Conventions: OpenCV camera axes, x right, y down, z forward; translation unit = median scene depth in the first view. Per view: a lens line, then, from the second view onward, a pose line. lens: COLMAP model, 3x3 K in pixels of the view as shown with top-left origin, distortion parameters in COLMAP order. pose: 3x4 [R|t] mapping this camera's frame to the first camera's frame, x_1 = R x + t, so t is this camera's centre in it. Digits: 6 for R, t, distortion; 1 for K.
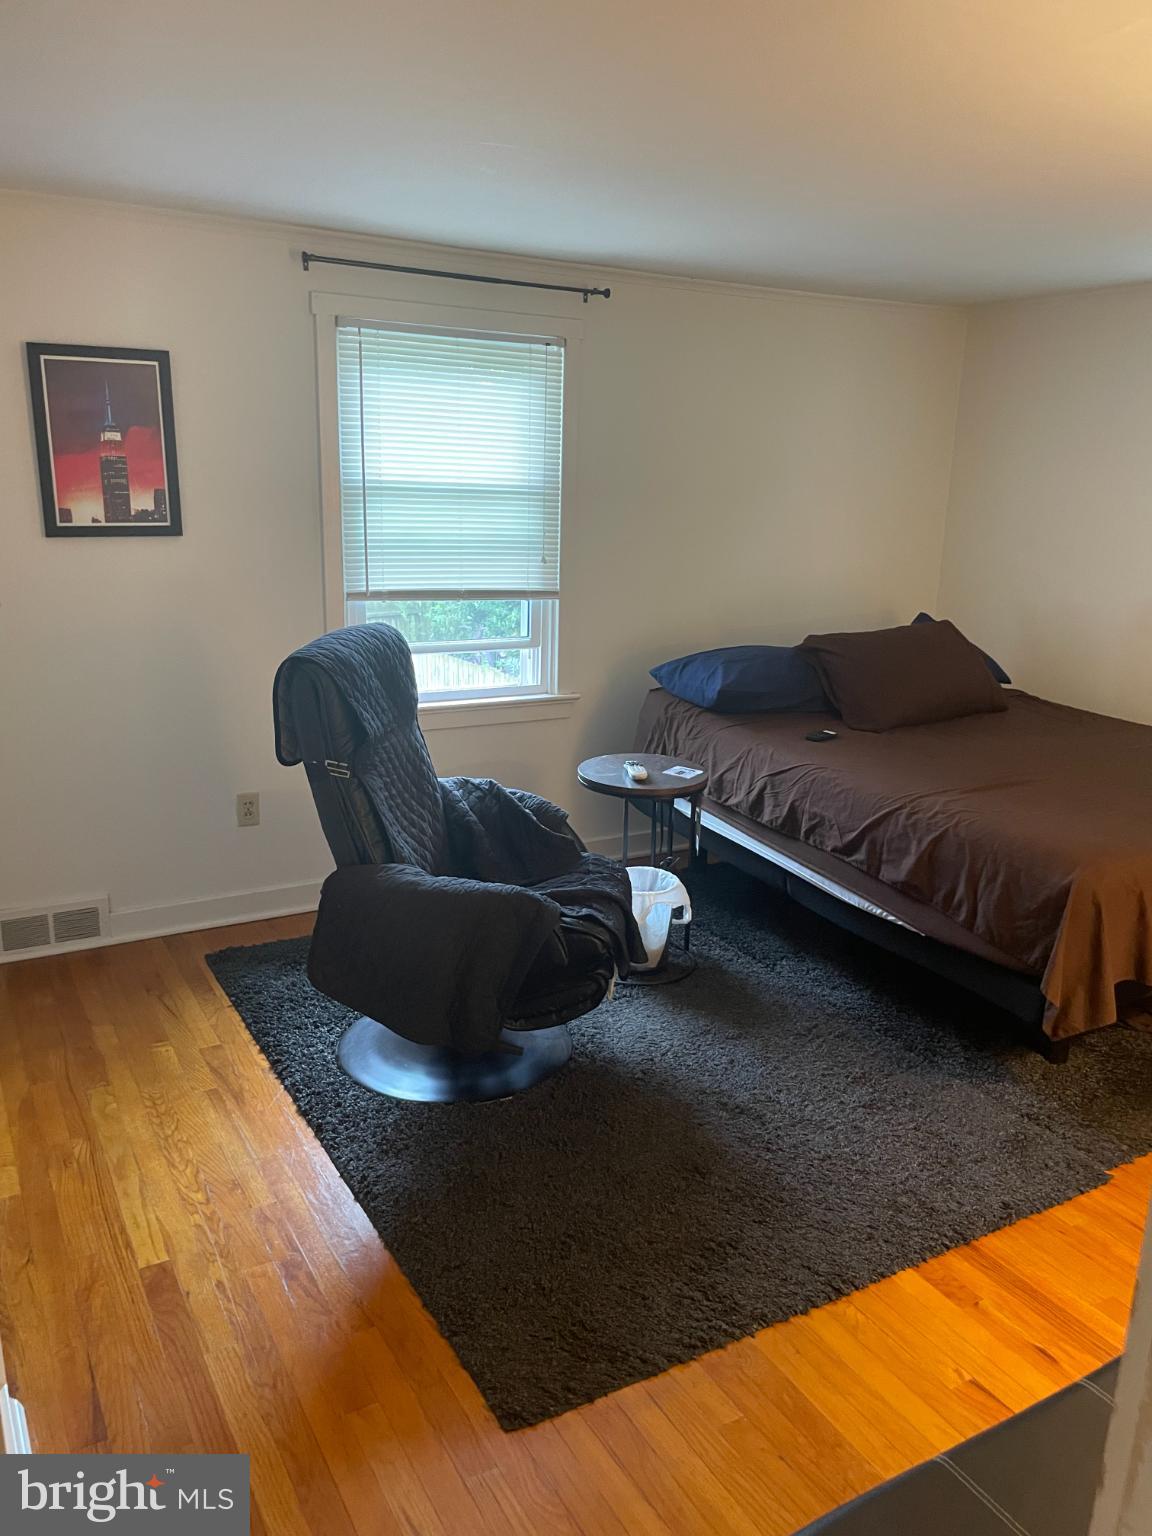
lens RADIAL K [[1170.3, 0, 575.6], [0, 1170.3, 776.5], [0, 0, 1]] dist [0.079988, -0.104739]
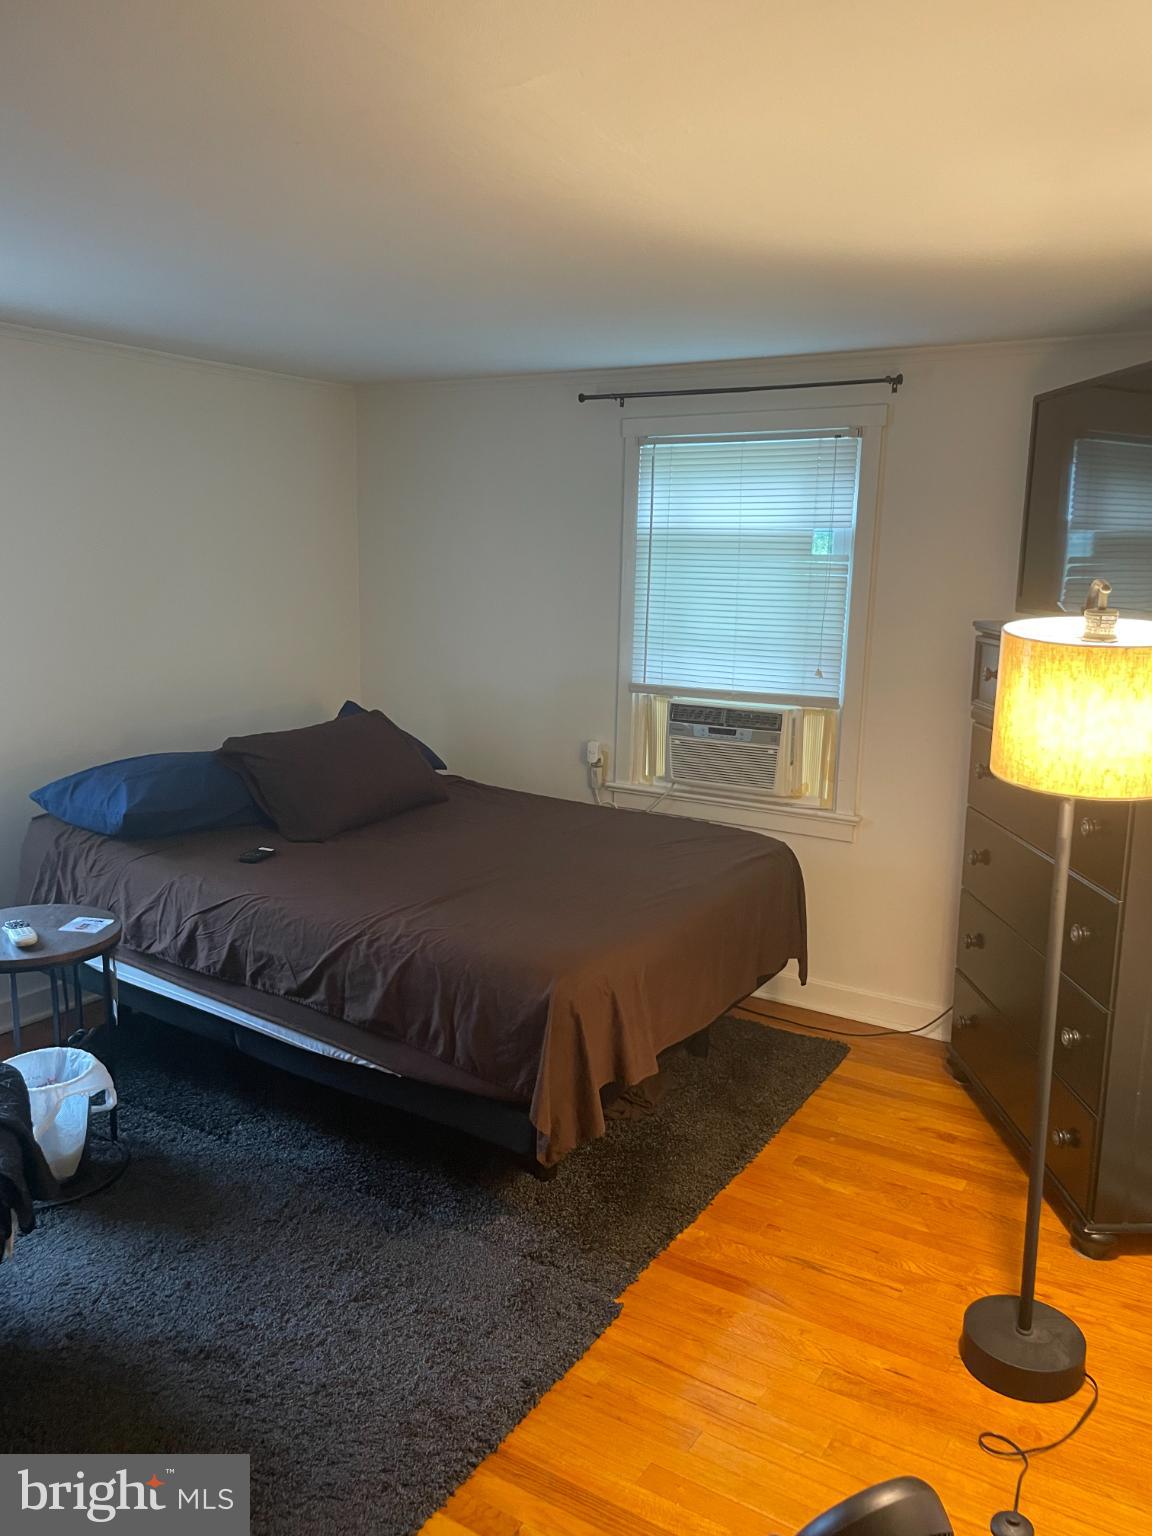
lens RADIAL K [[1170.3, 0, 580.3], [0, 1170.3, 767.0], [0, 0, 1]] dist [0.079988, -0.104739]
pose [[0.879360, -0.090530, 0.467471, 0.022143], [0.118353, 0.992505, -0.030427, -0.051215], [-0.461213, 0.082083, 0.883484, 0.137028]]
